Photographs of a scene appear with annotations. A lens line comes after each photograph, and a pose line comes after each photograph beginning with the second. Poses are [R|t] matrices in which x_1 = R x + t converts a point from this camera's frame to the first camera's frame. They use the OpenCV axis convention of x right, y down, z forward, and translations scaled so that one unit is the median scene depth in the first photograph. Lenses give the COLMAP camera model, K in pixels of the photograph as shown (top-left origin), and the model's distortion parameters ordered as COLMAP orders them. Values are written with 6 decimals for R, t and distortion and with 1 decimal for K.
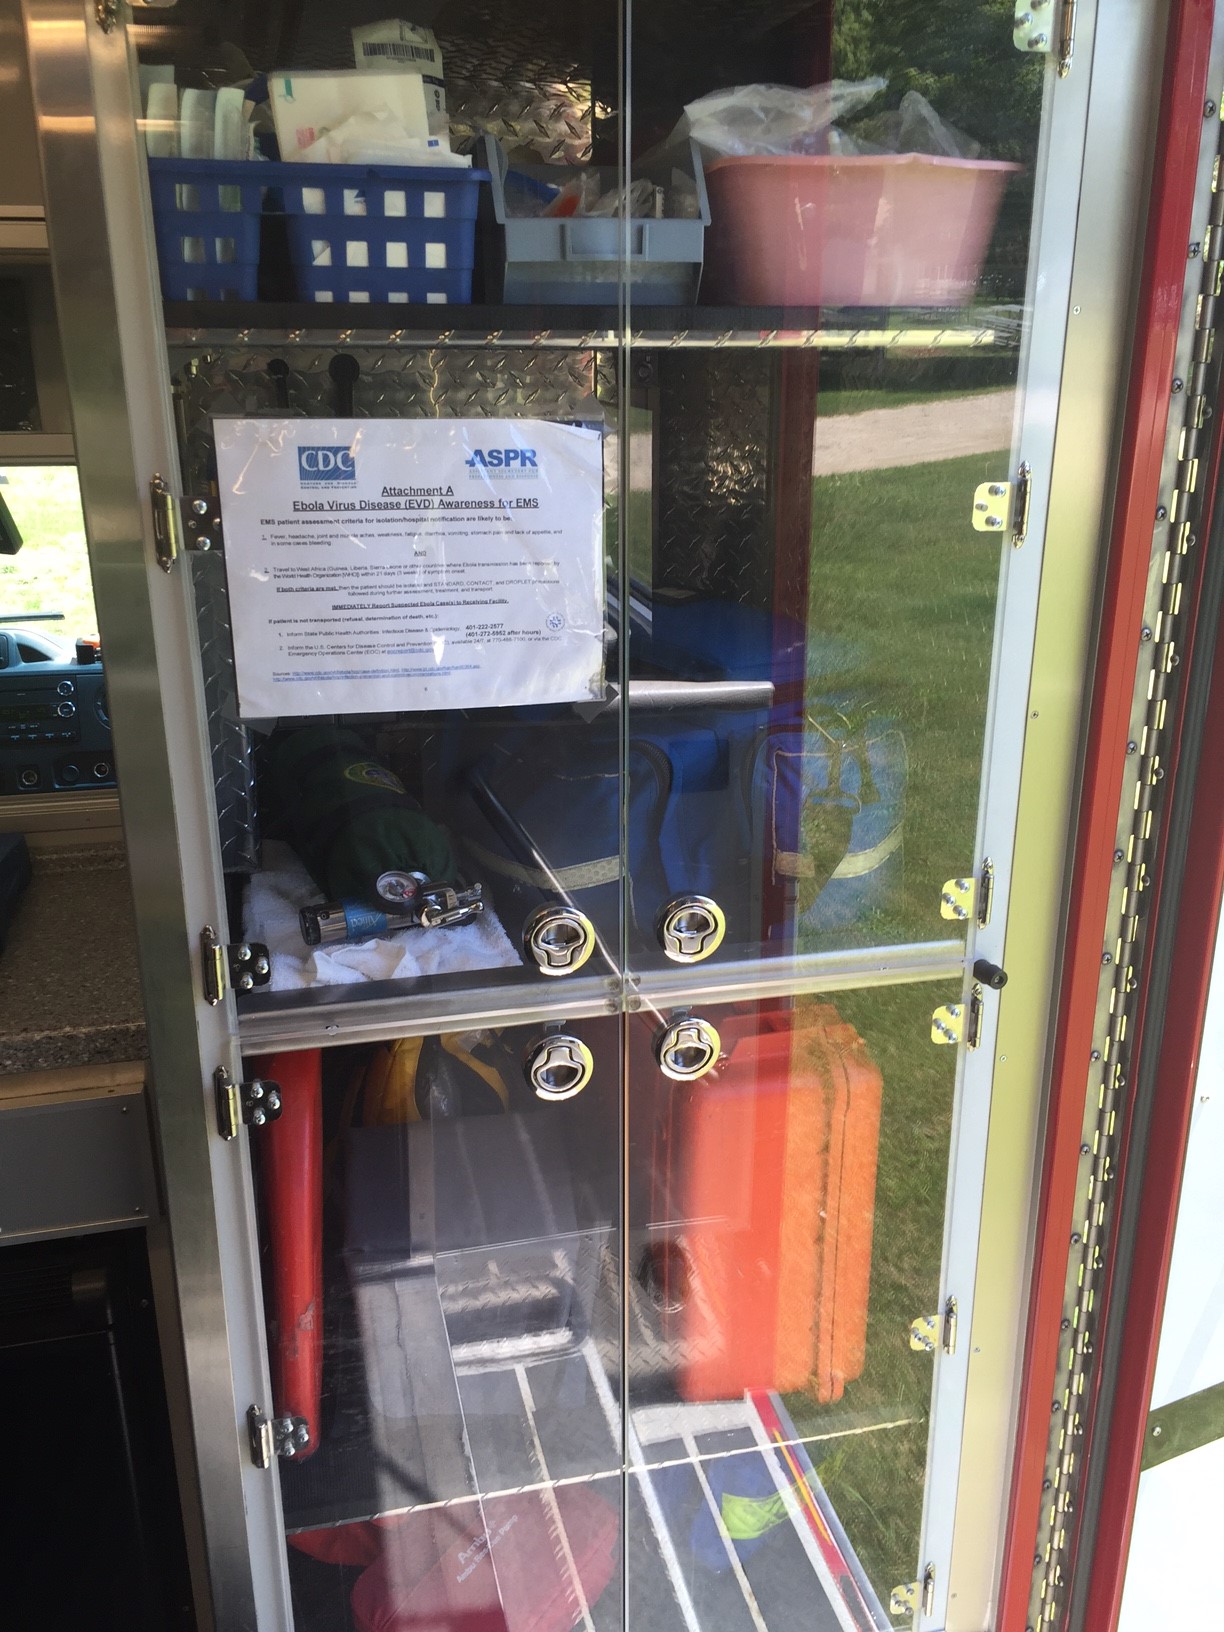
lens RADIAL K [[1399.3, 0, 604.0], [0, 1399.3, 827.7], [0, 0, 1]] dist [0.079976, -0.096853]
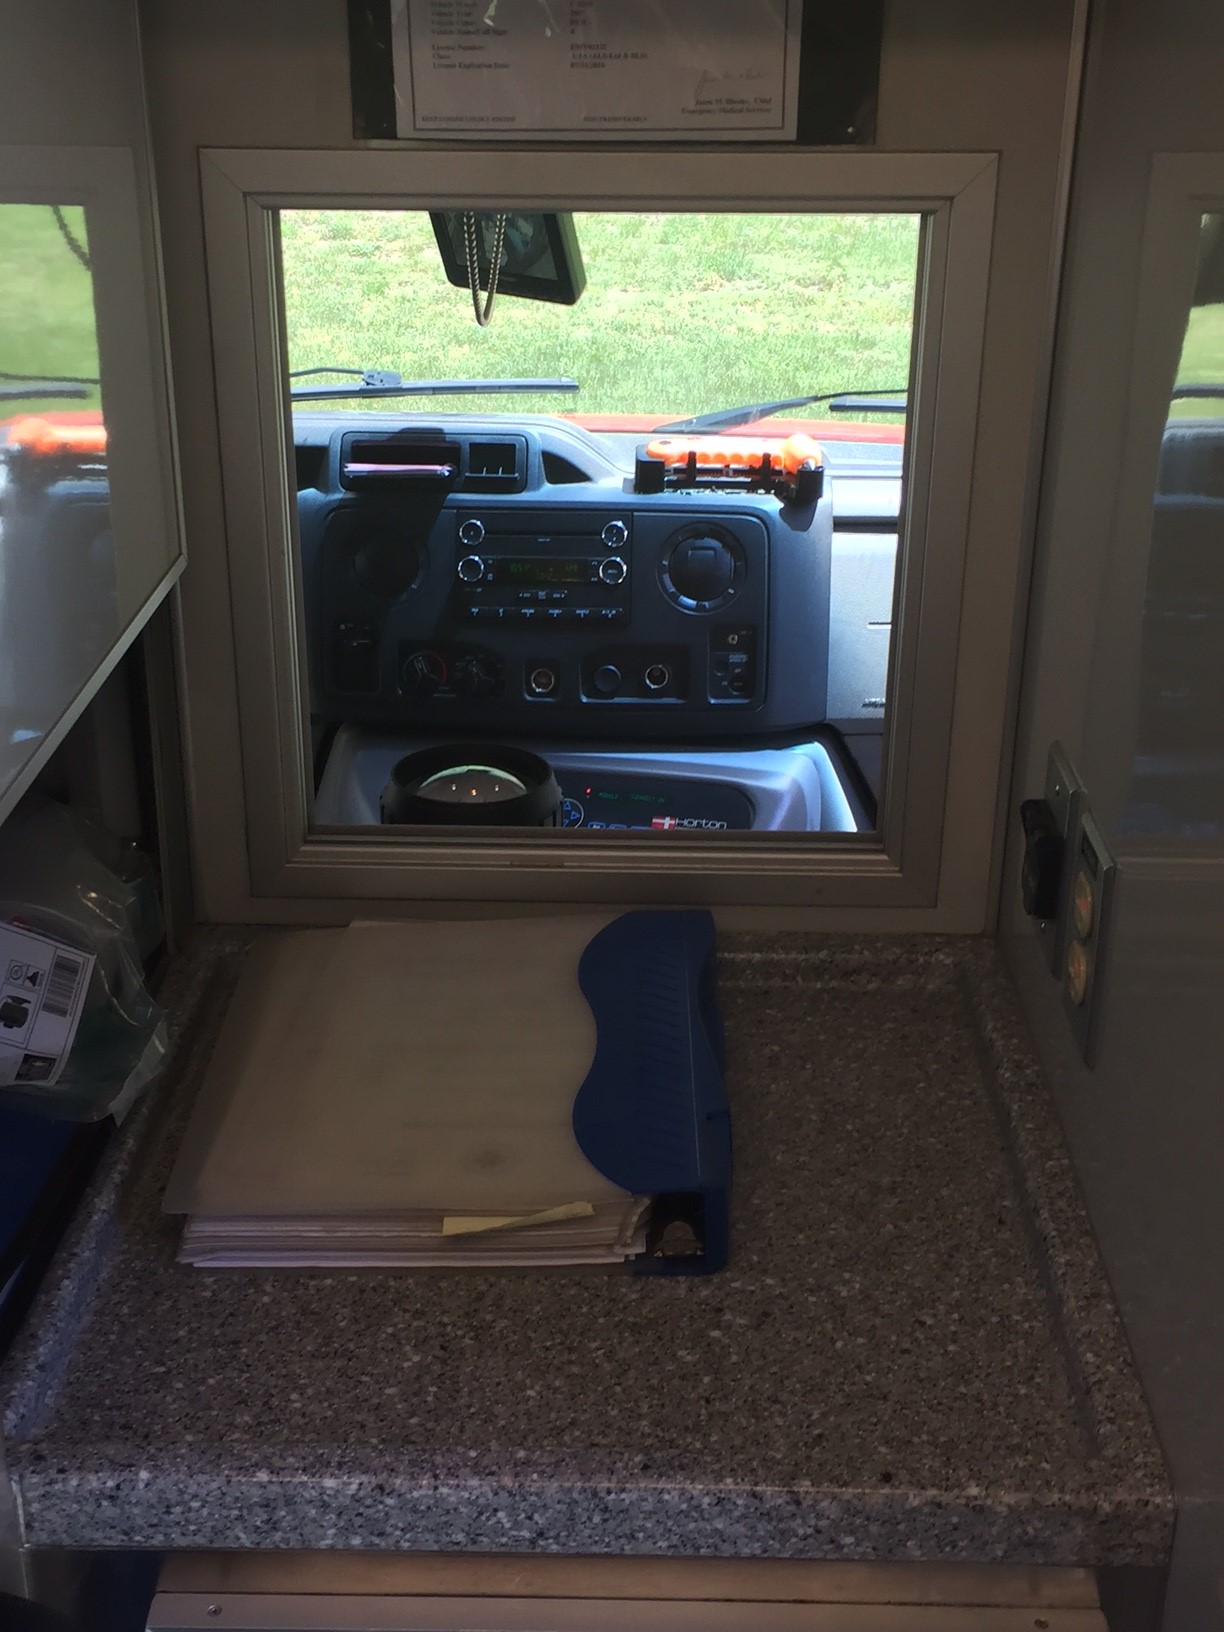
lens RADIAL K [[2059.4, 0, 616.5], [0, 2059.4, 811.8], [0, 0, 1]] dist [0.086860, 0.000000]
pose [[0.971945, 0.104095, -0.210920, -0.280509], [-0.083846, 0.991163, 0.102792, -0.108301], [0.219756, -0.082224, 0.972084, 0.238481]]
